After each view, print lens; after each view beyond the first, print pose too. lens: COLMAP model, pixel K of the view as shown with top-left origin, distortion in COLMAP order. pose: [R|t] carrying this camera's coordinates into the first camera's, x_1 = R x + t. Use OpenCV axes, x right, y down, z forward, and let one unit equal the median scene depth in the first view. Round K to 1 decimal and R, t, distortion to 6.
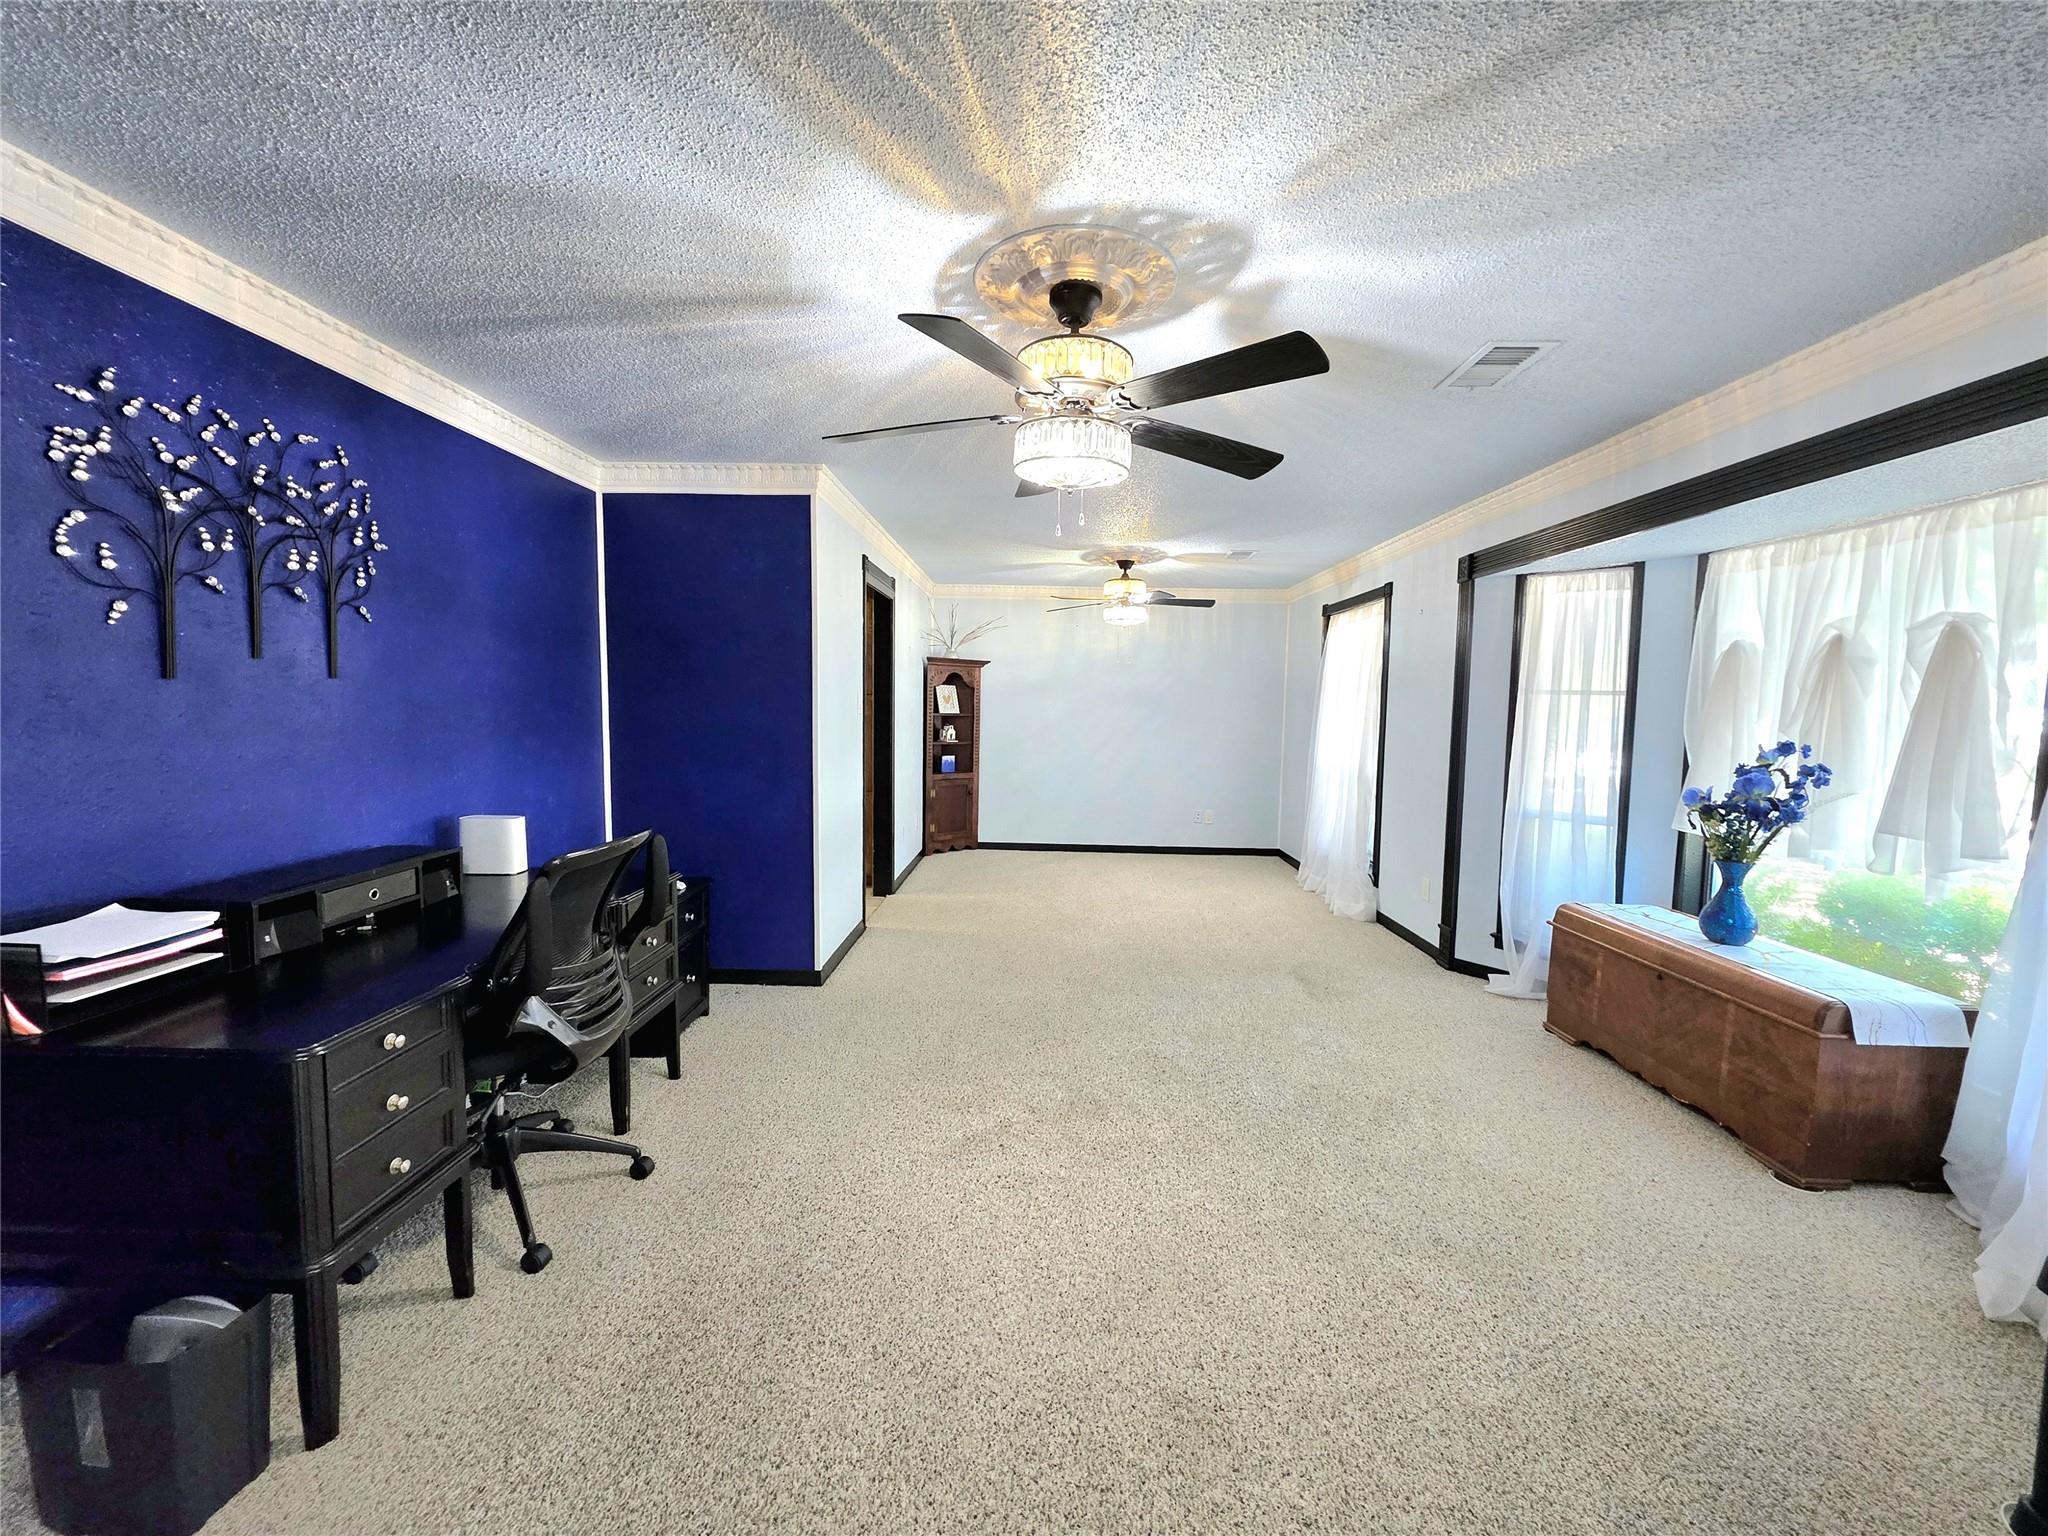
lens RADIAL K [[817.3, 0, 1029.8], [0, 817.3, 765.4], [0, 0, 1]] dist [0.000575, -0.000430]
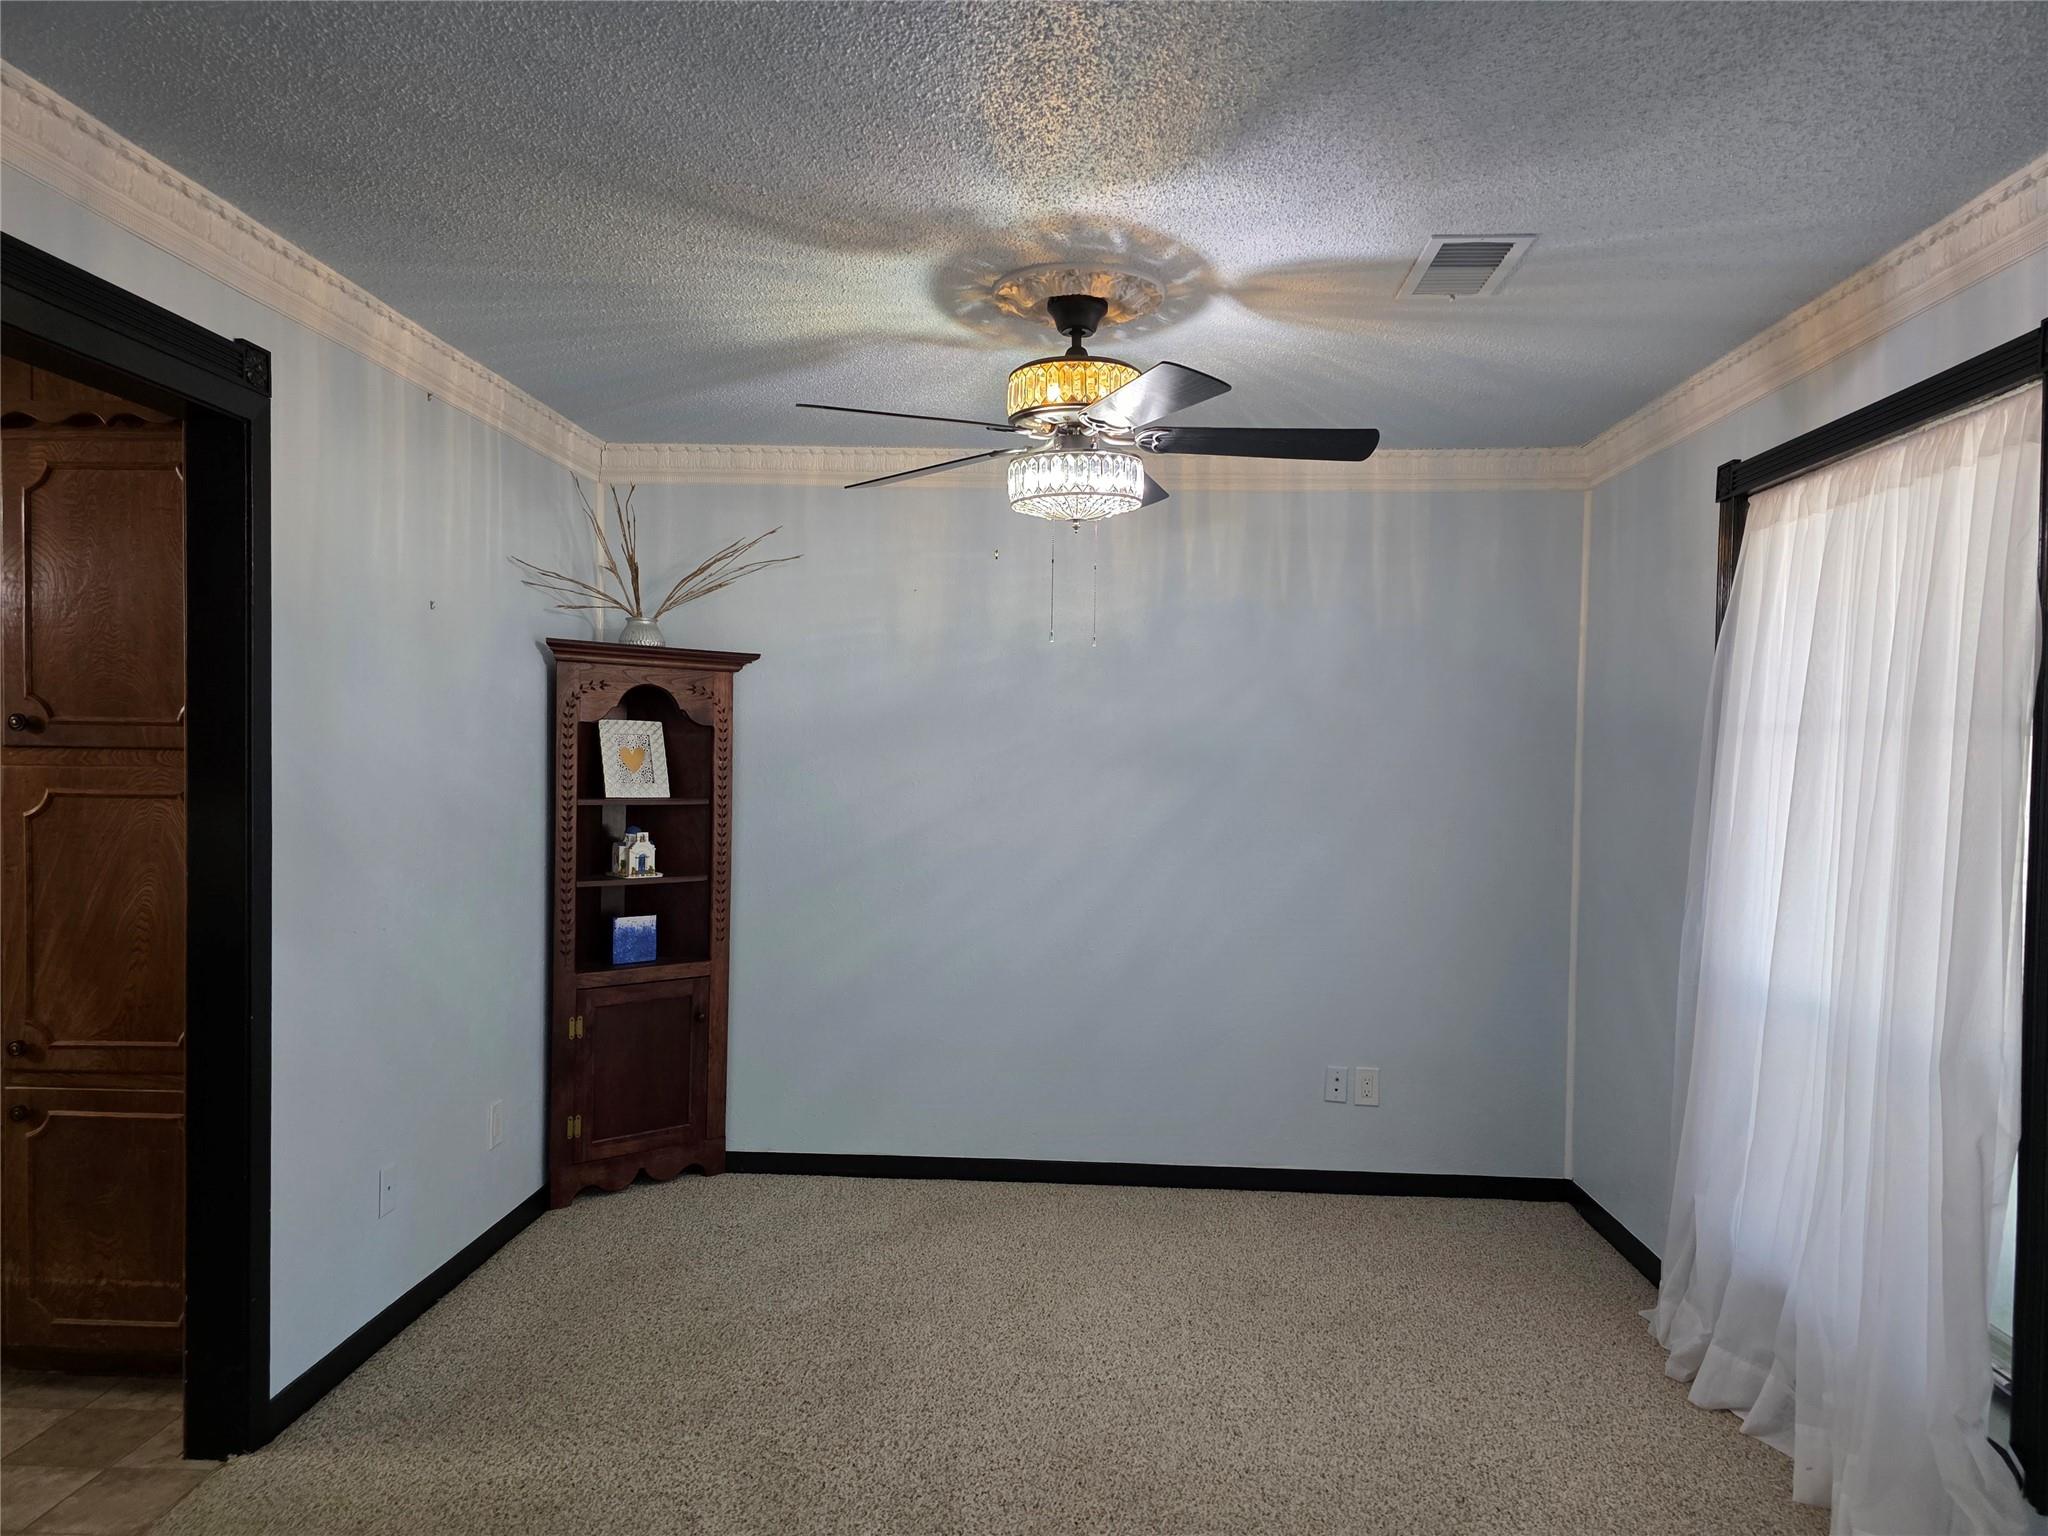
lens RADIAL K [[1373.7, 0, 1025.6], [0, 1373.7, 774.0], [0, 0, 1]] dist [0.002658, 0.001135]
pose [[0.999619, 0.000629, -0.027604, 0.106924], [-0.002442, 0.997837, -0.065686, -0.042231], [0.027503, 0.065728, 0.997458, 0.483738]]
